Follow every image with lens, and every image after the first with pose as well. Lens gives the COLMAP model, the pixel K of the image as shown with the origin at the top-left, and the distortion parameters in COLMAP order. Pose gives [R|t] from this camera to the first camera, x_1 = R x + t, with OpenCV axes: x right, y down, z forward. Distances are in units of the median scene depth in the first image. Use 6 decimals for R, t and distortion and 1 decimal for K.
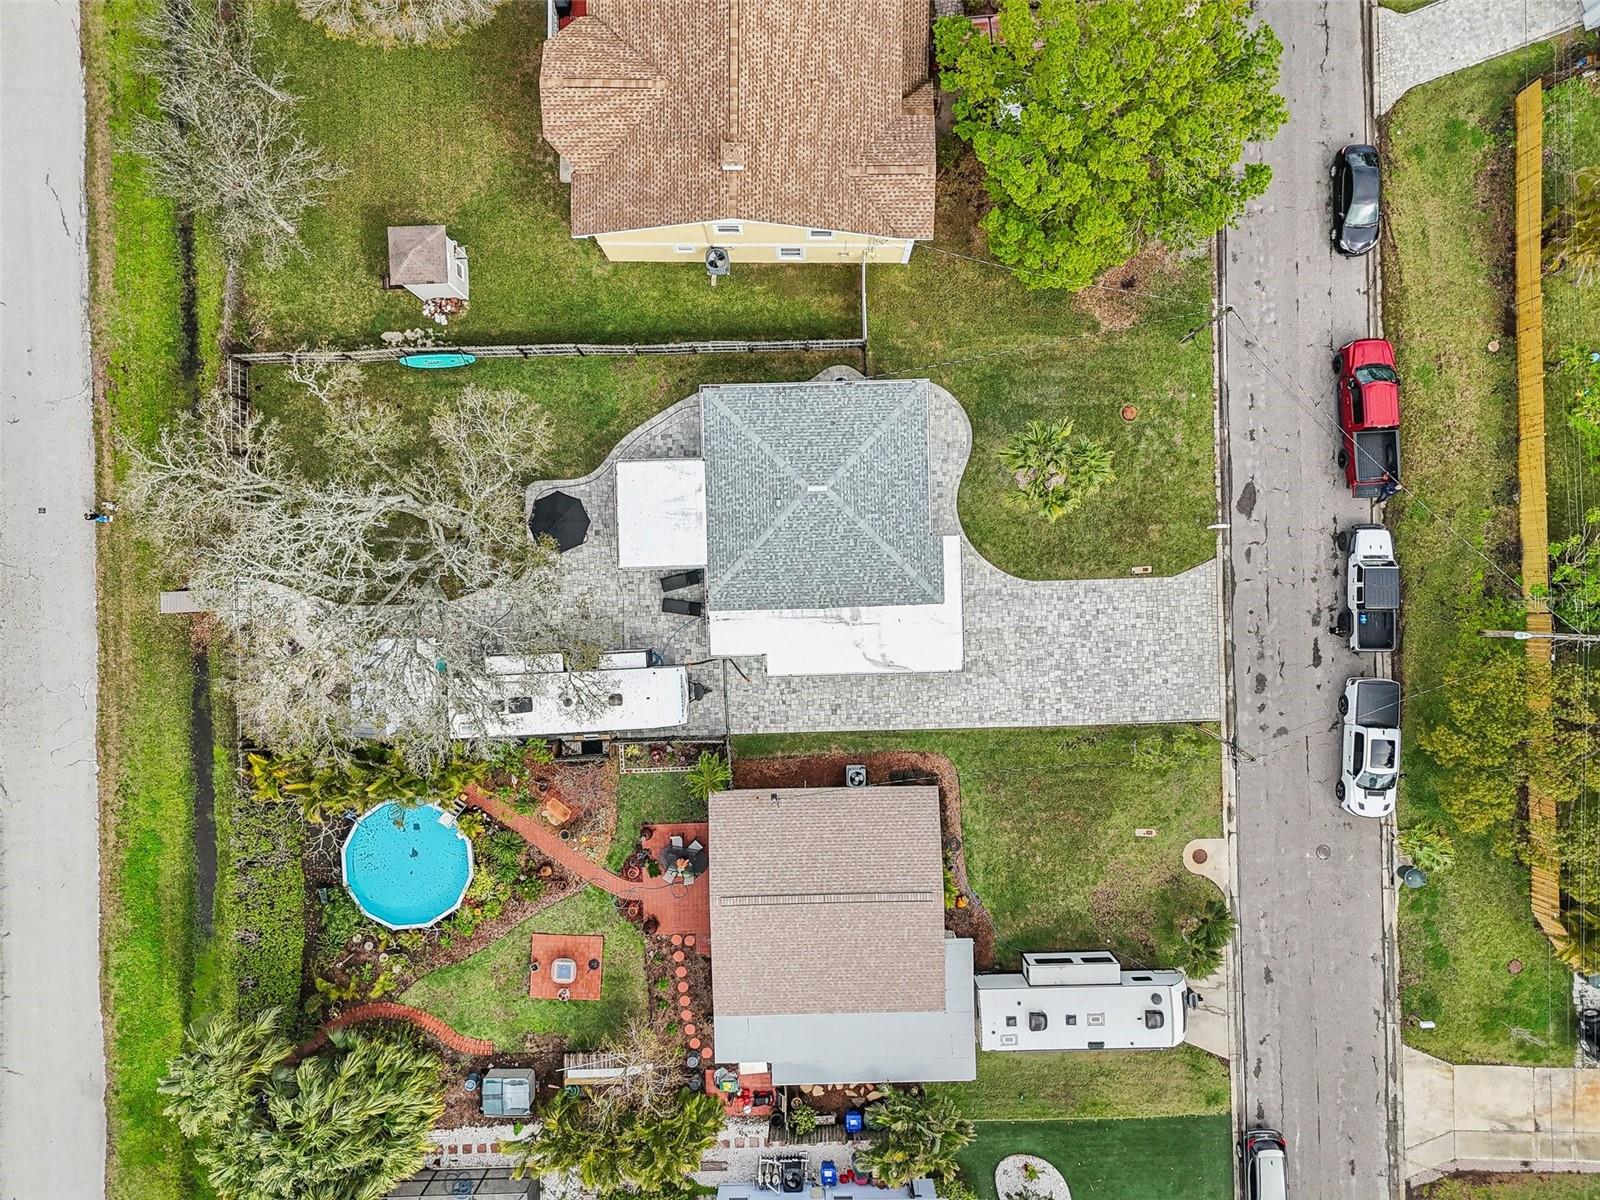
lens RADIAL K [[1184.6, 0, 798.0], [0, 1184.6, 598.4], [0, 0, 1]] dist [0.079720, -0.080033]
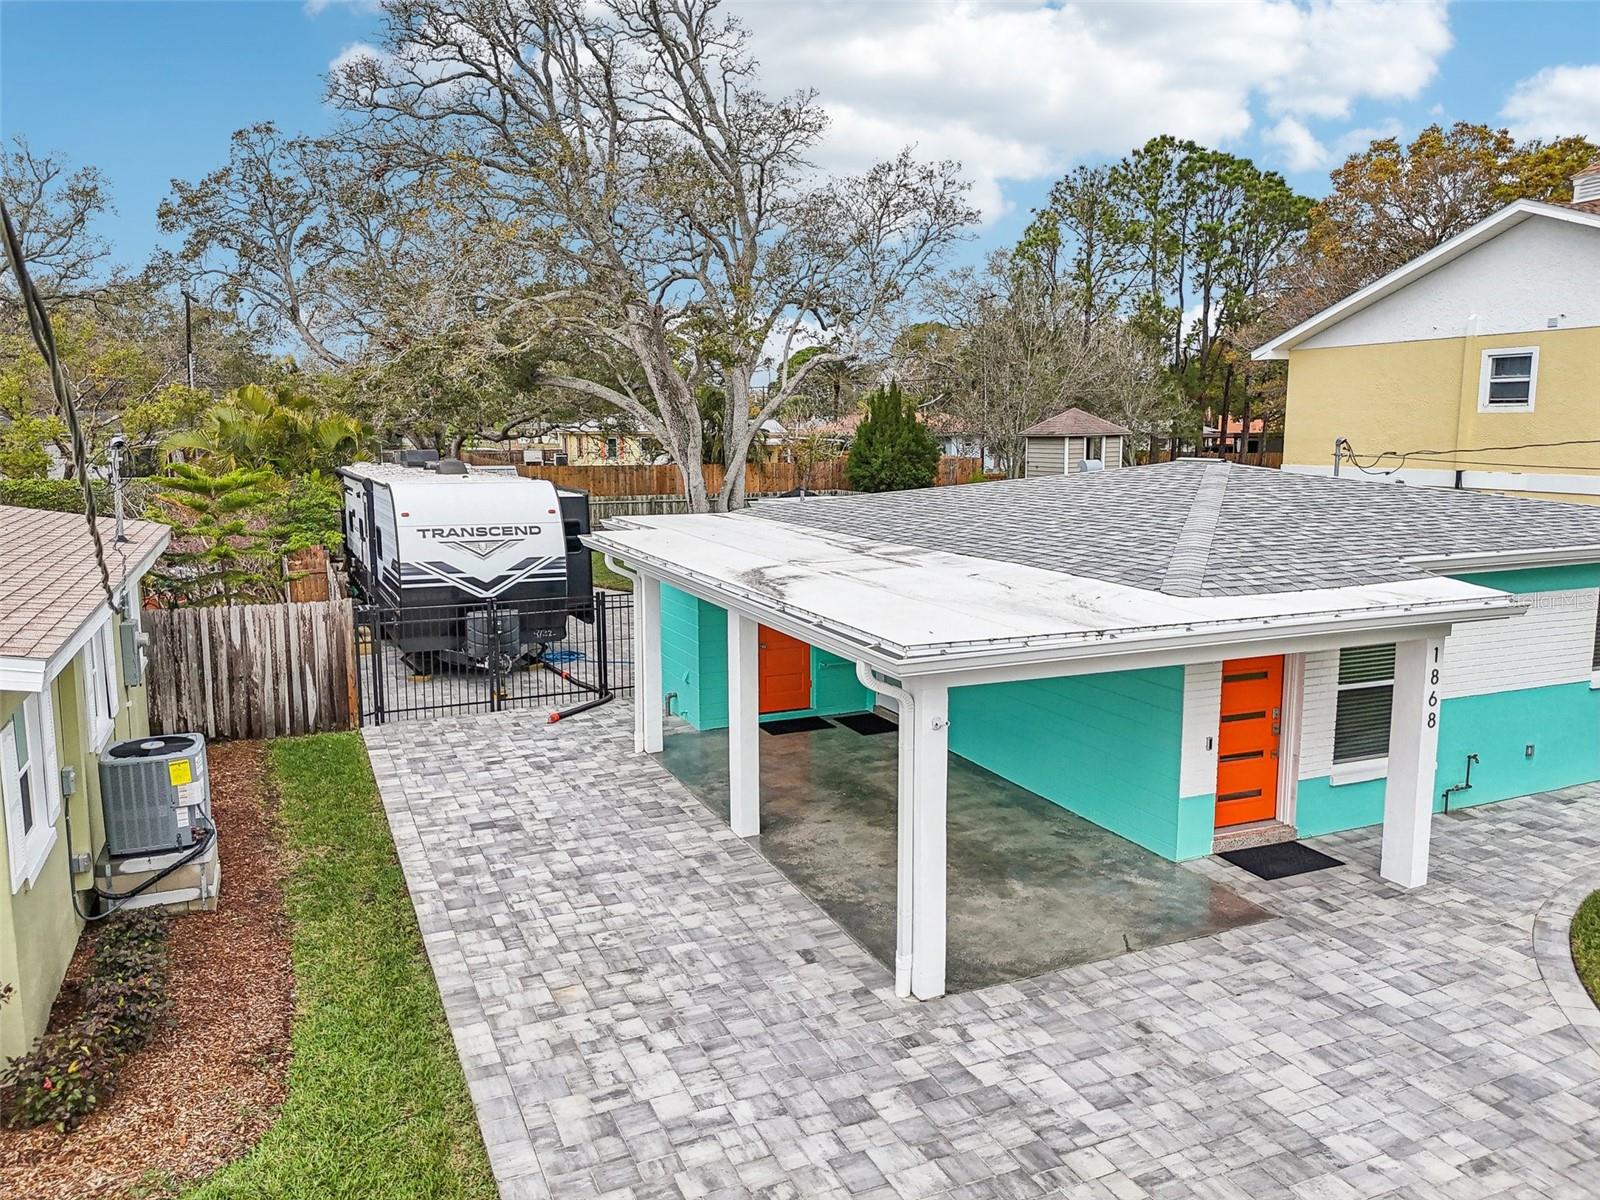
lens RADIAL K [[1184.6, 0, 798.0], [0, 1184.6, 598.4], [0, 0, 1]] dist [0.079720, -0.080033]
pose [[0.378445, 0.147728, -0.913759, 0.263367], [-0.925624, 0.060535, -0.373572, 0.125664], [0.000127, 0.987174, 0.159650, 0.937579]]
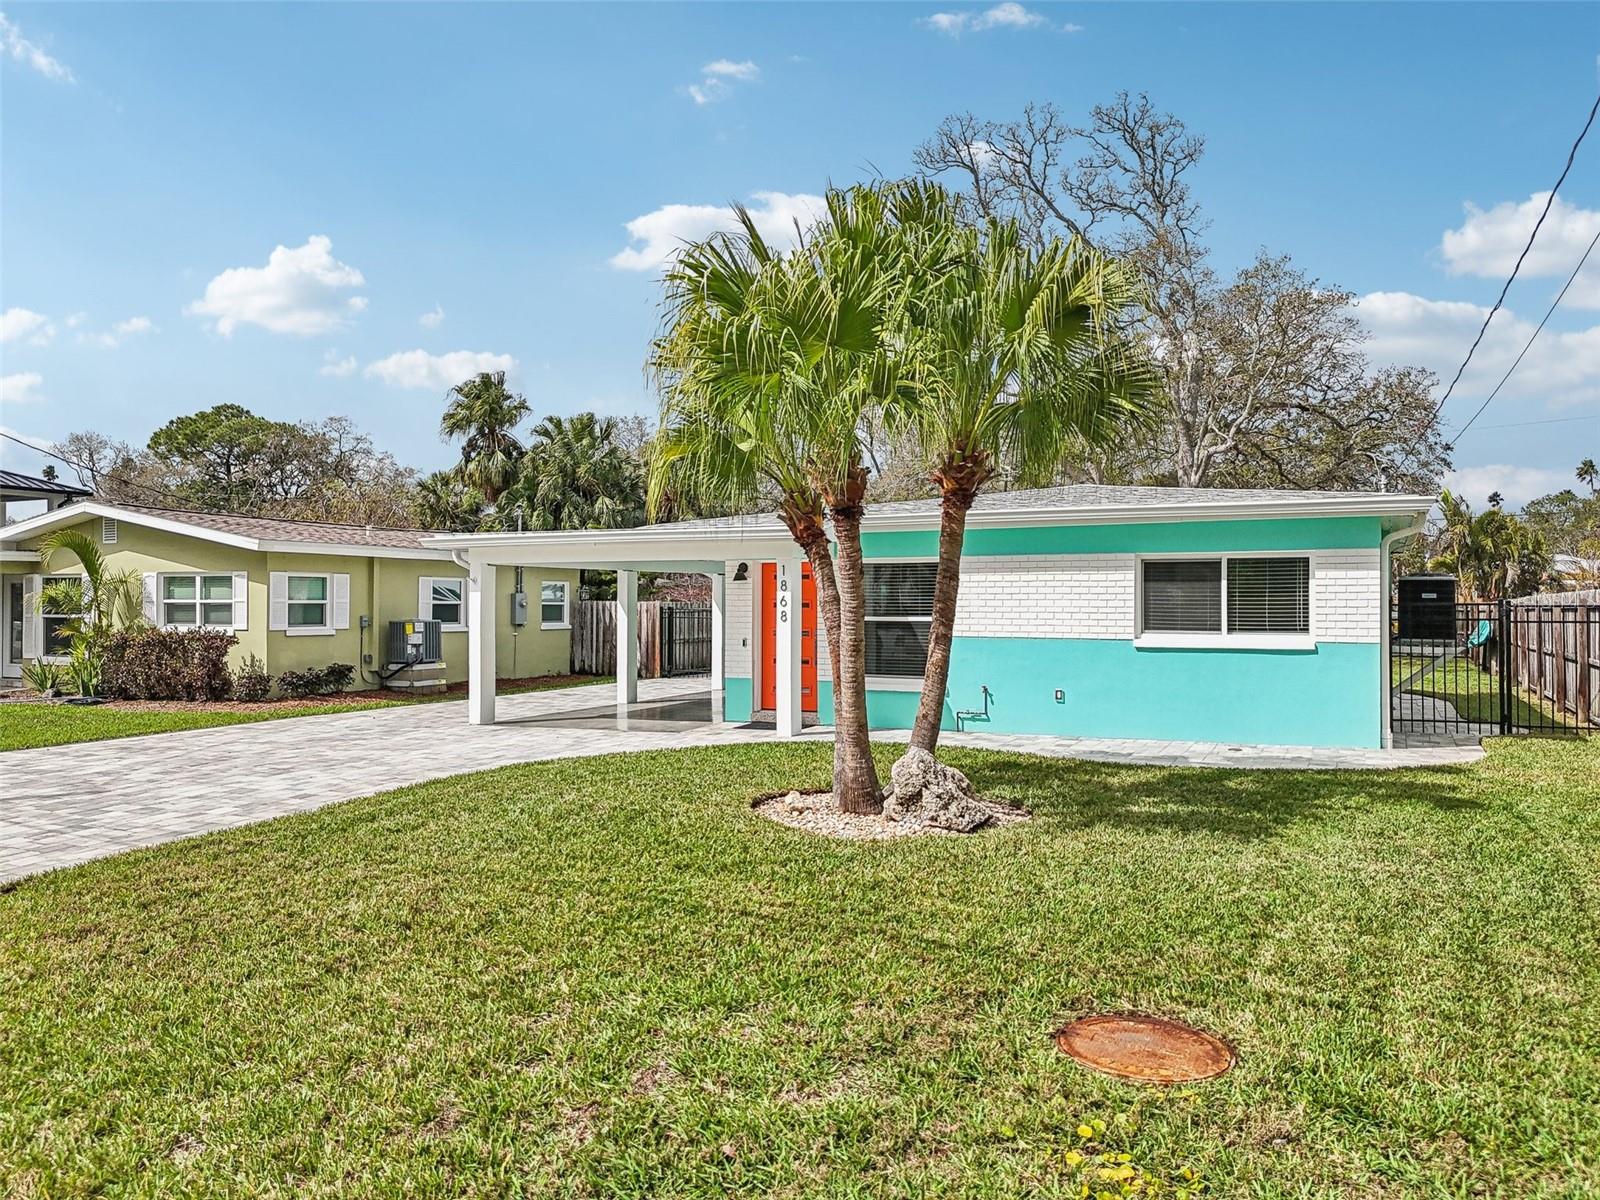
lens RADIAL K [[1188.3, 0, 797.0], [0, 1188.3, 600.0], [0, 0, 1]] dist [0.075204, -0.081513]
pose [[-0.464974, 0.006648, -0.885300, 0.372845], [-0.885305, 0.003098, 0.465000, -0.177205], [0.005834, 0.999973, 0.004445, 0.983903]]
